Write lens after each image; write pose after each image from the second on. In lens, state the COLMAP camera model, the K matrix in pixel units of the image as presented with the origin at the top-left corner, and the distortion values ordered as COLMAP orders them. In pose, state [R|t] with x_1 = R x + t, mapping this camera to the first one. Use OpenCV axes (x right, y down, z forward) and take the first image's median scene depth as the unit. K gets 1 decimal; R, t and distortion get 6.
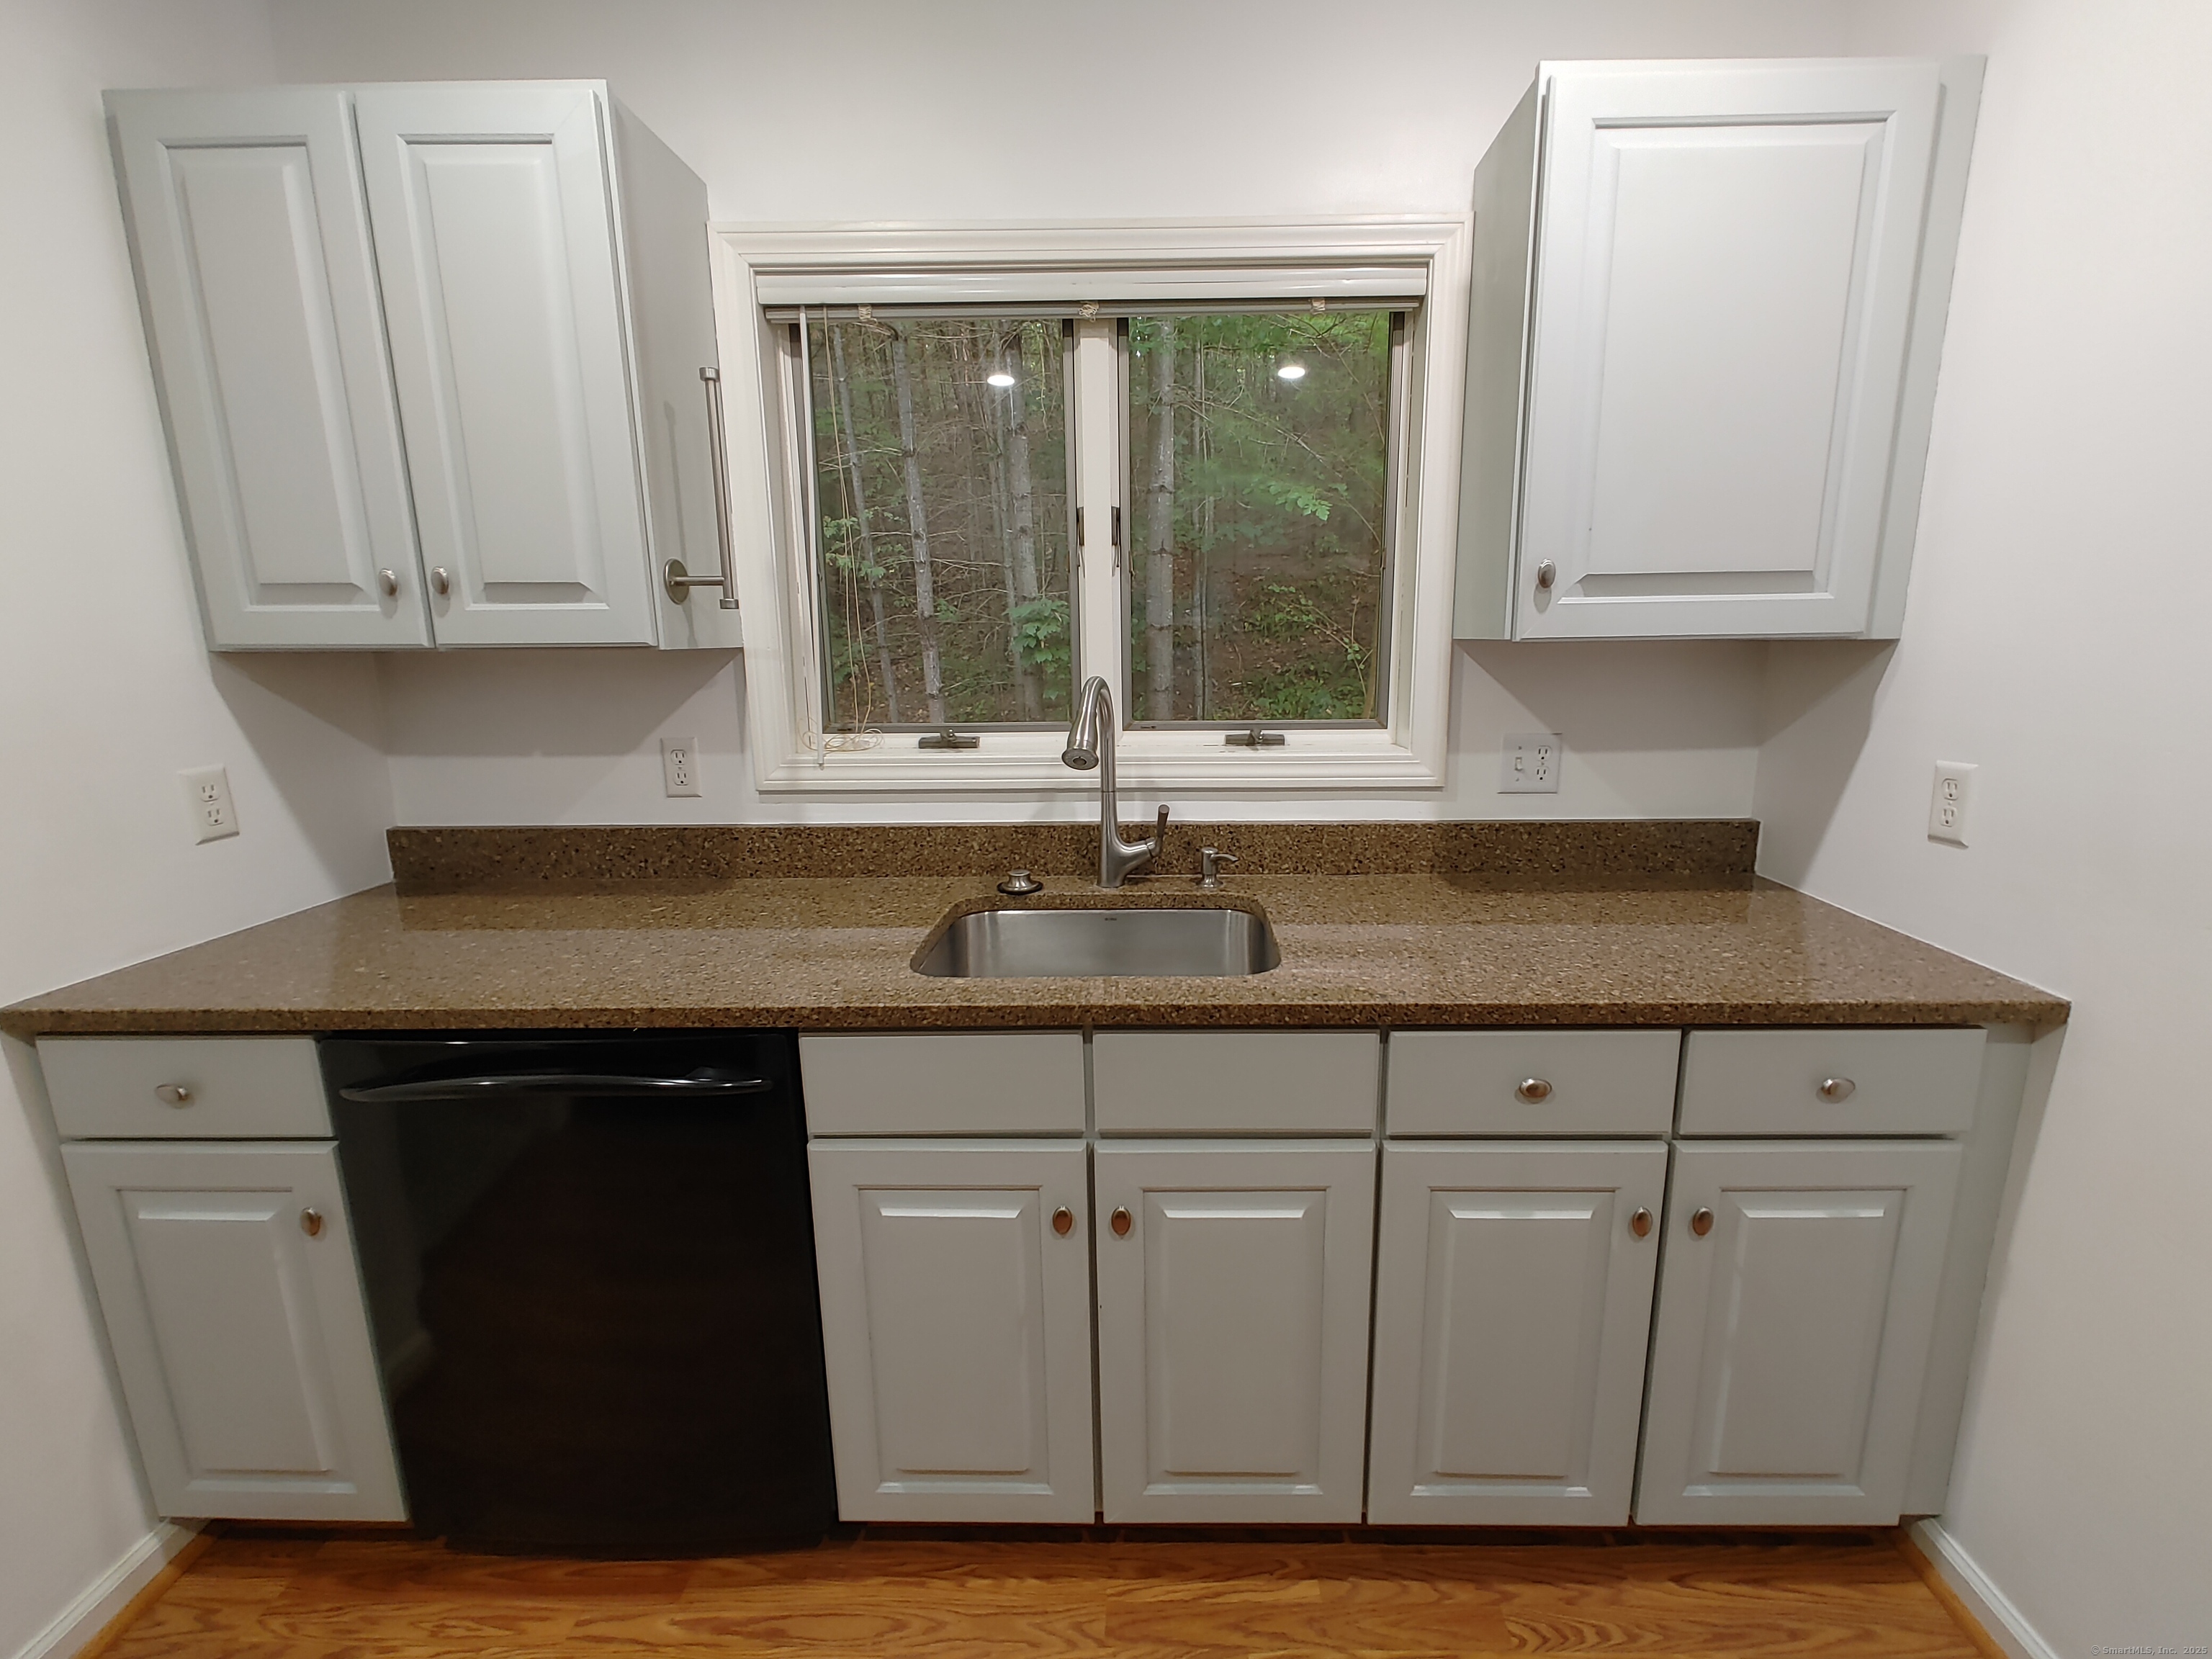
lens RADIAL K [[946.3, 0, 1117.4], [0, 946.3, 820.4], [0, 0, 1]] dist [0.003125, 0.000032]
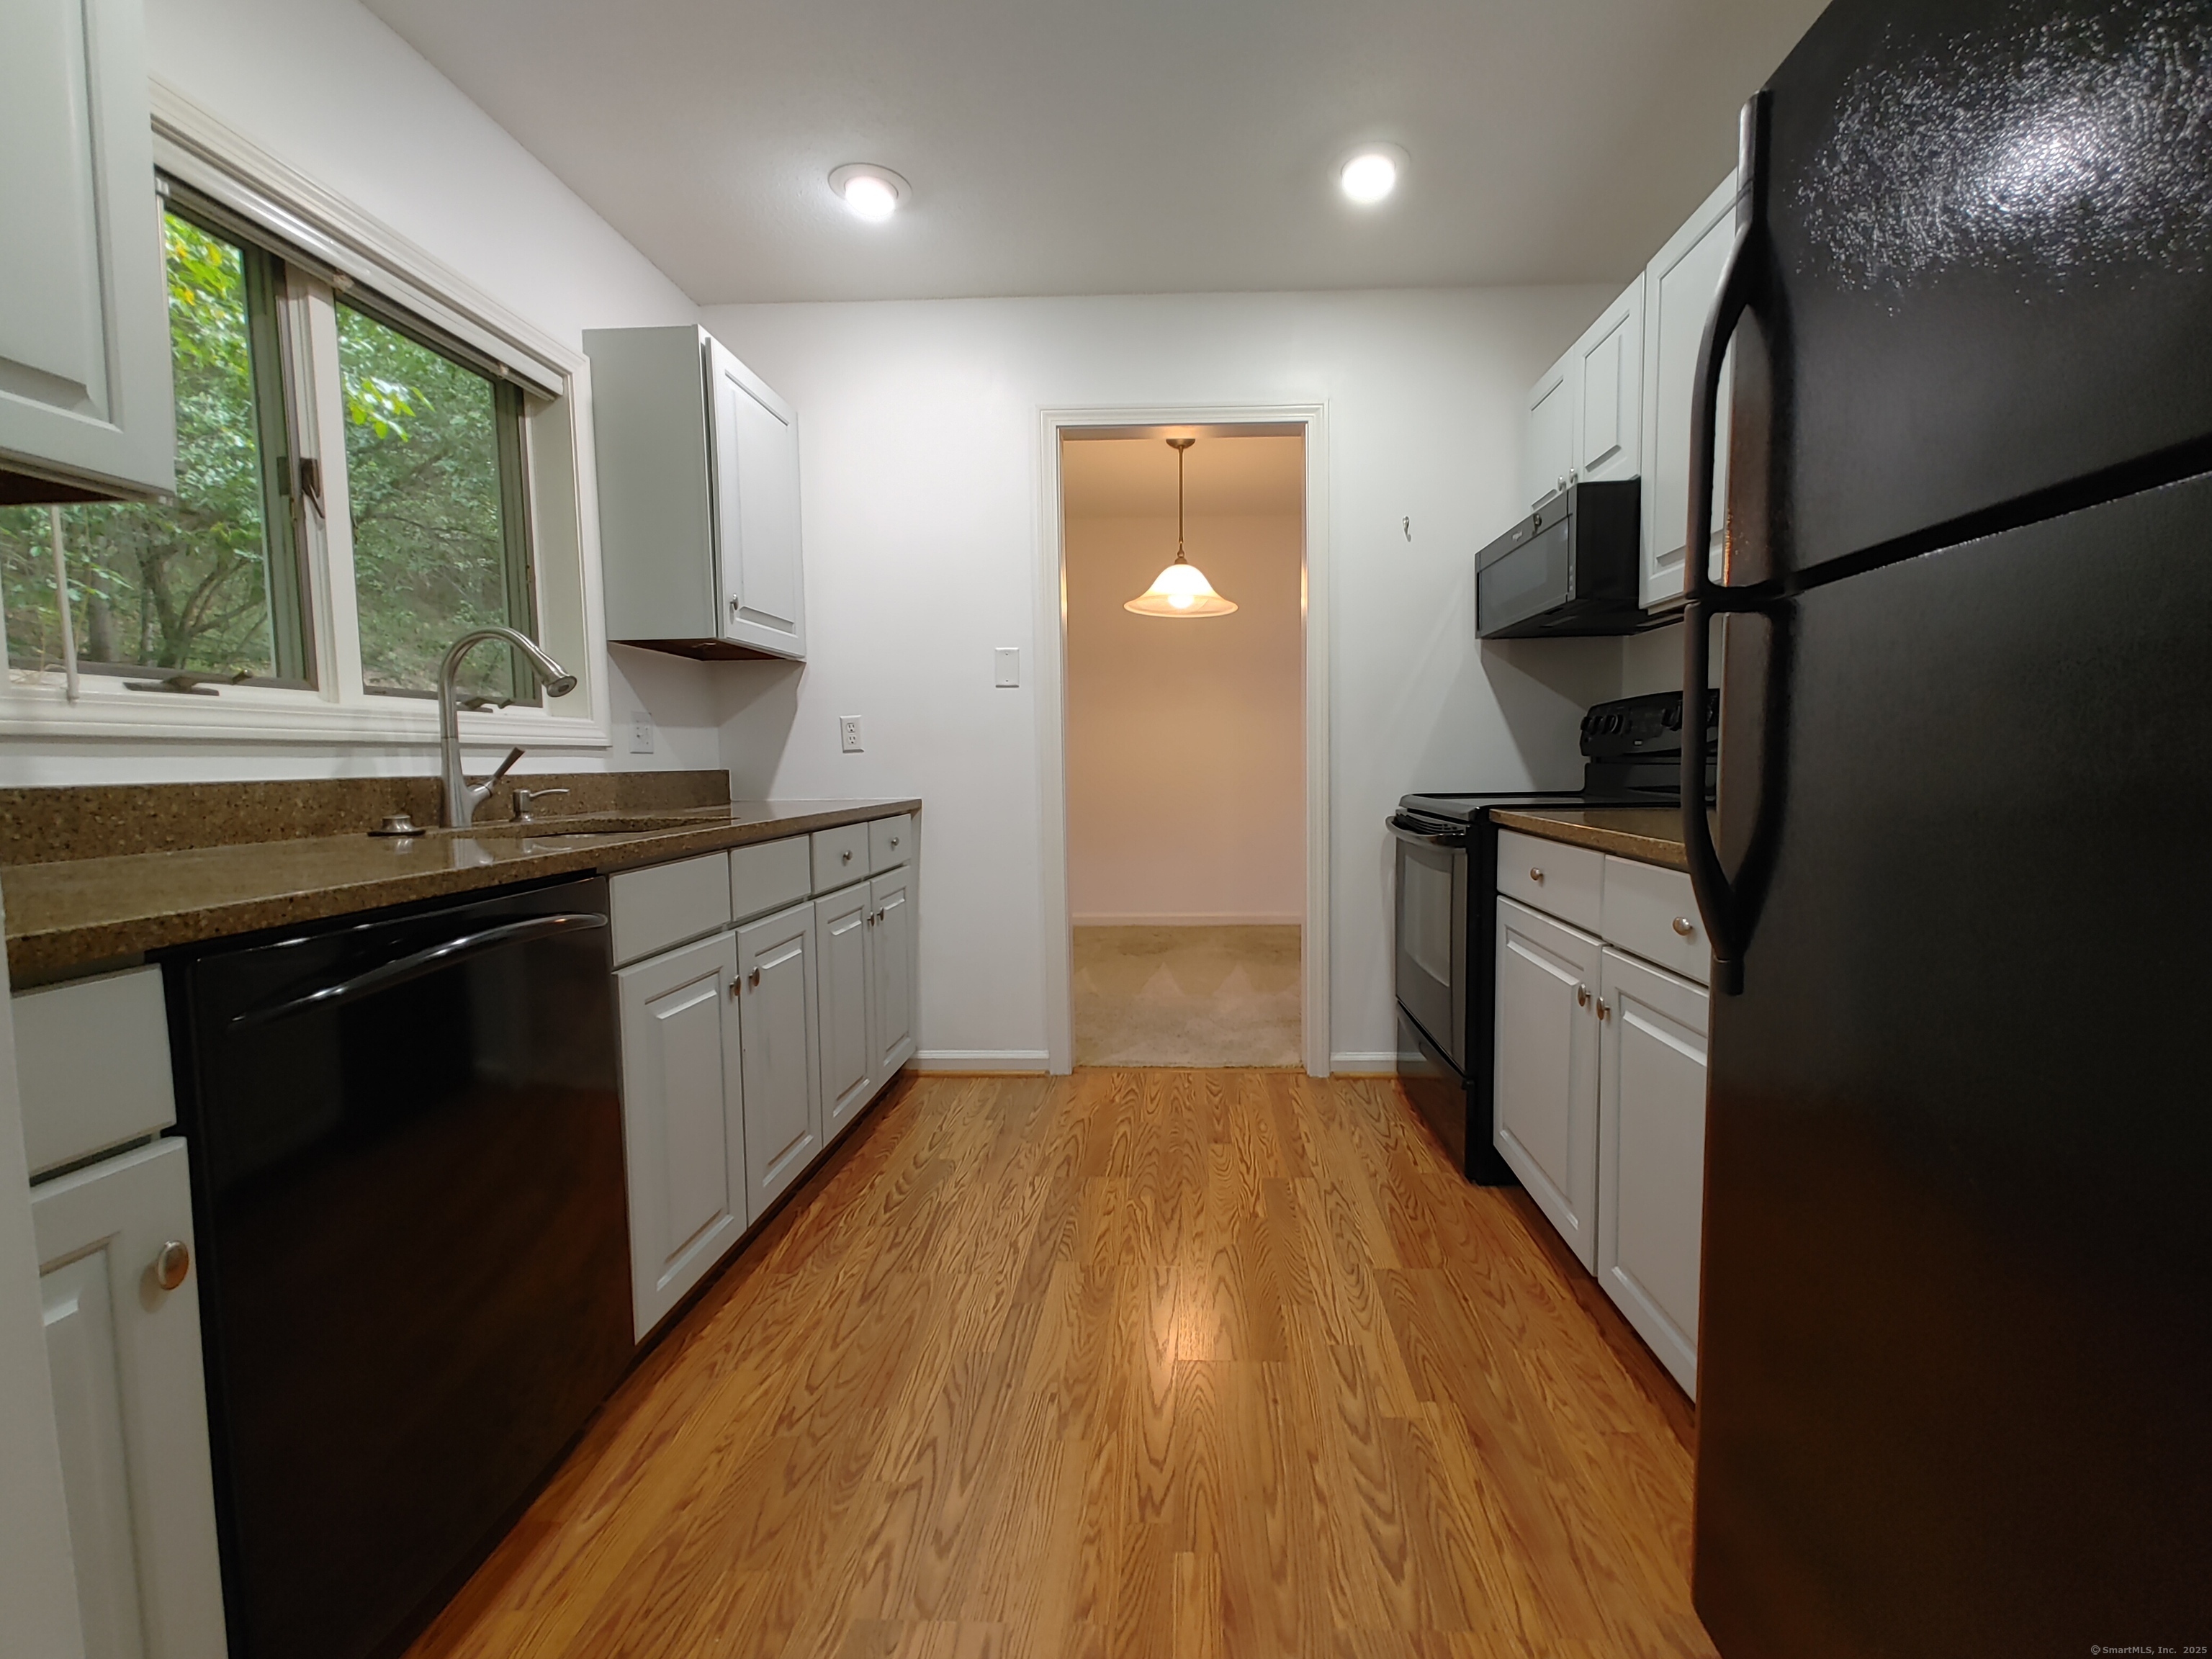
lens RADIAL K [[946.3, 0, 1160.4], [0, 946.3, 838.8], [0, 0, 1]] dist [0.003125, 0.000032]
pose [[0.023976, -0.076597, 0.996774, -1.291849], [0.207149, 0.975802, 0.070003, 0.208534], [-0.978016, 0.204803, 0.039263, 0.234359]]
